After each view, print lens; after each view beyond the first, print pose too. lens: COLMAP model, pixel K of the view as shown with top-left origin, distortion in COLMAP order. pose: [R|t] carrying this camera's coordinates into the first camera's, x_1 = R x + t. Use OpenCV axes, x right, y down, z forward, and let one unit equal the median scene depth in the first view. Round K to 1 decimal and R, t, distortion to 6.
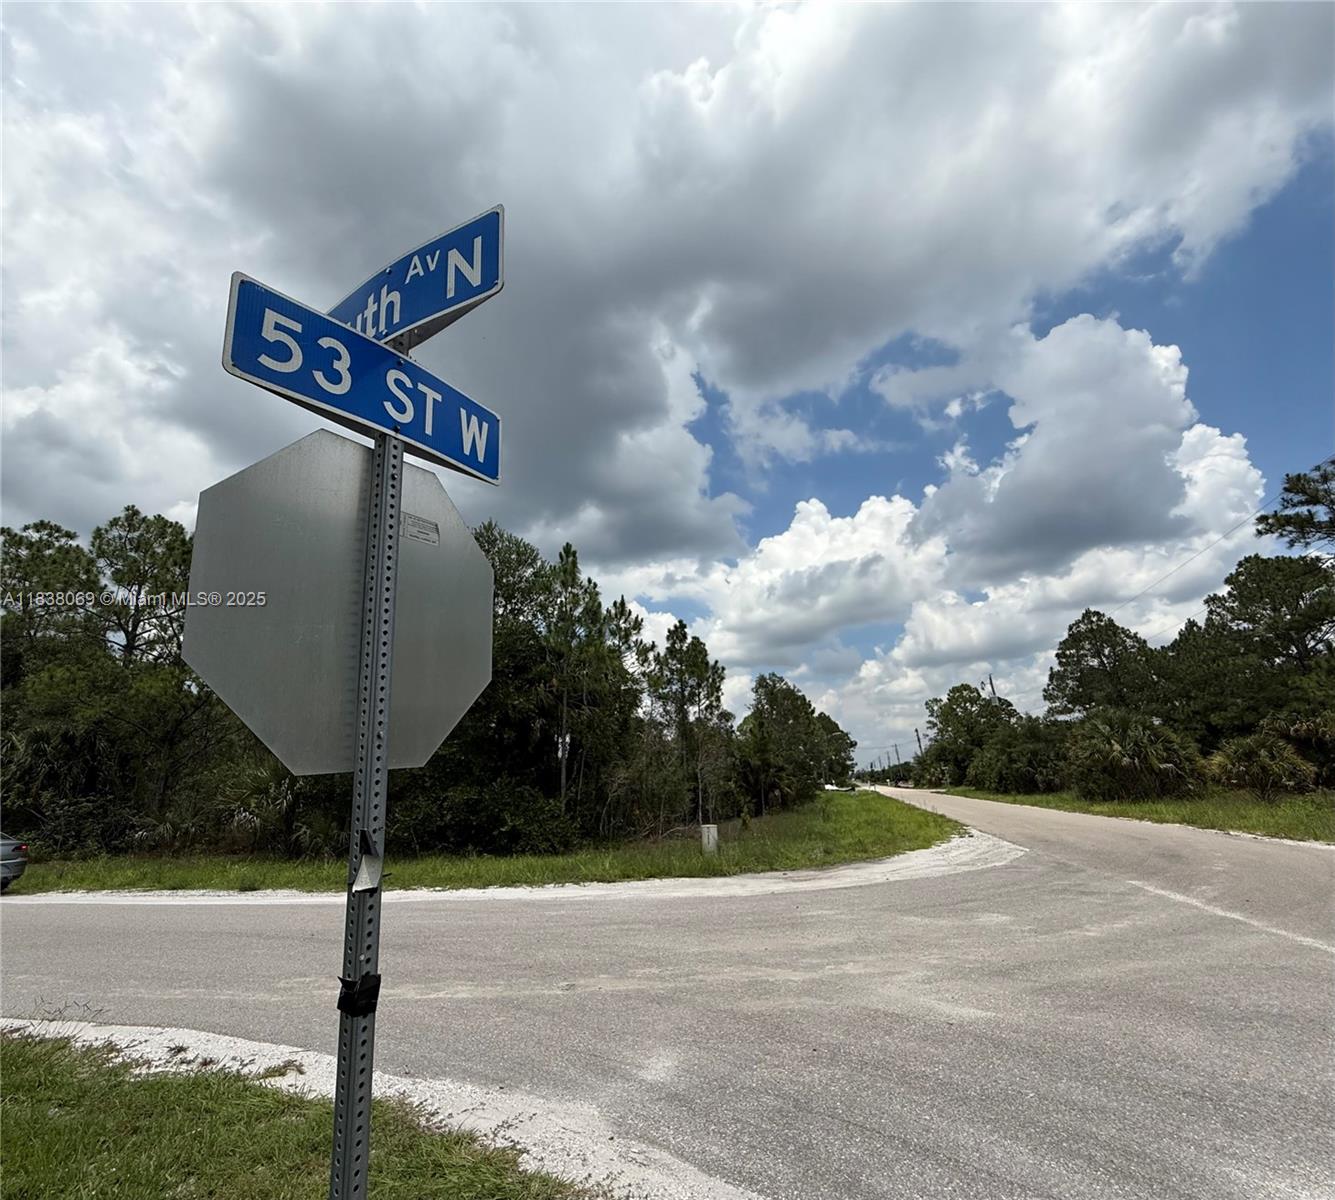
lens RADIAL K [[632.7, 0, 642.7], [0, 632.7, 604.3], [0, 0, 1]] dist [-0.000612, -0.000070]
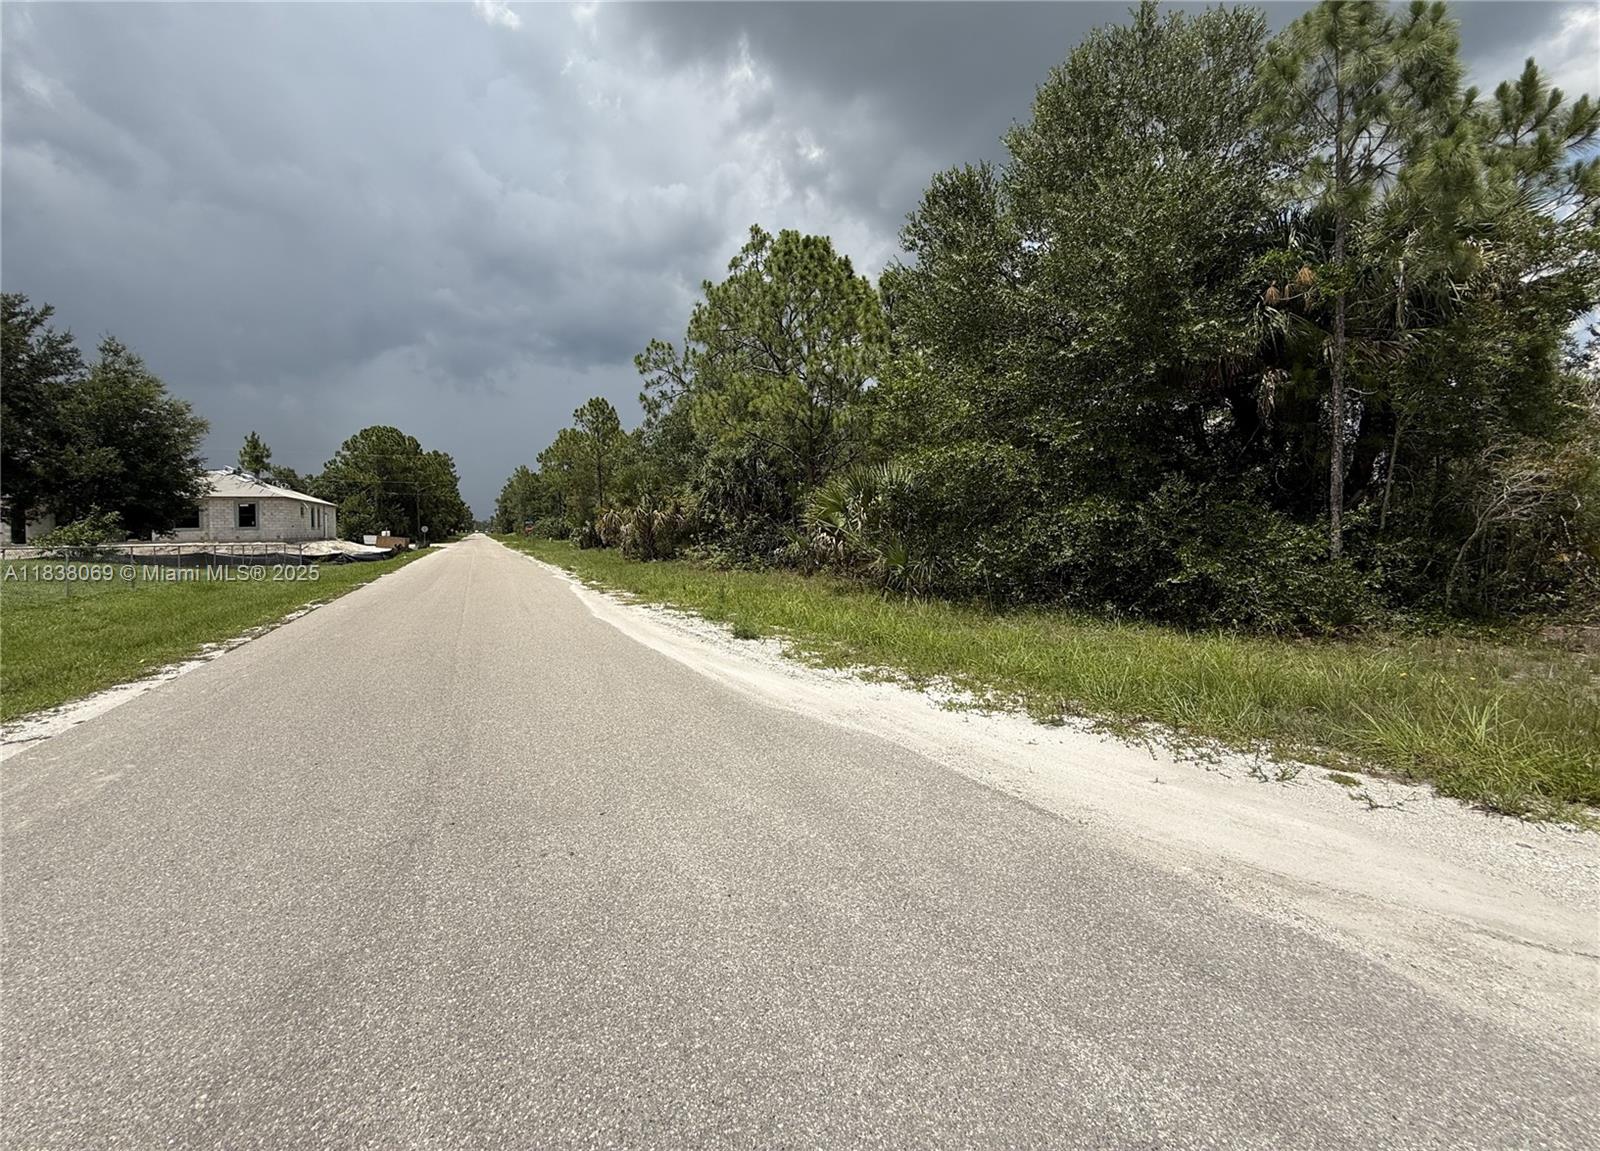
lens RADIAL K [[652.3, 0, 770.1], [0, 652.3, 529.3], [0, 0, 1]] dist [-0.001672, 0.000083]
pose [[0.645272, 0.026781, -0.763483, -0.023897], [0.205682, 0.956393, 0.207384, 0.109689], [0.735744, -0.290854, 0.611625, 0.350873]]
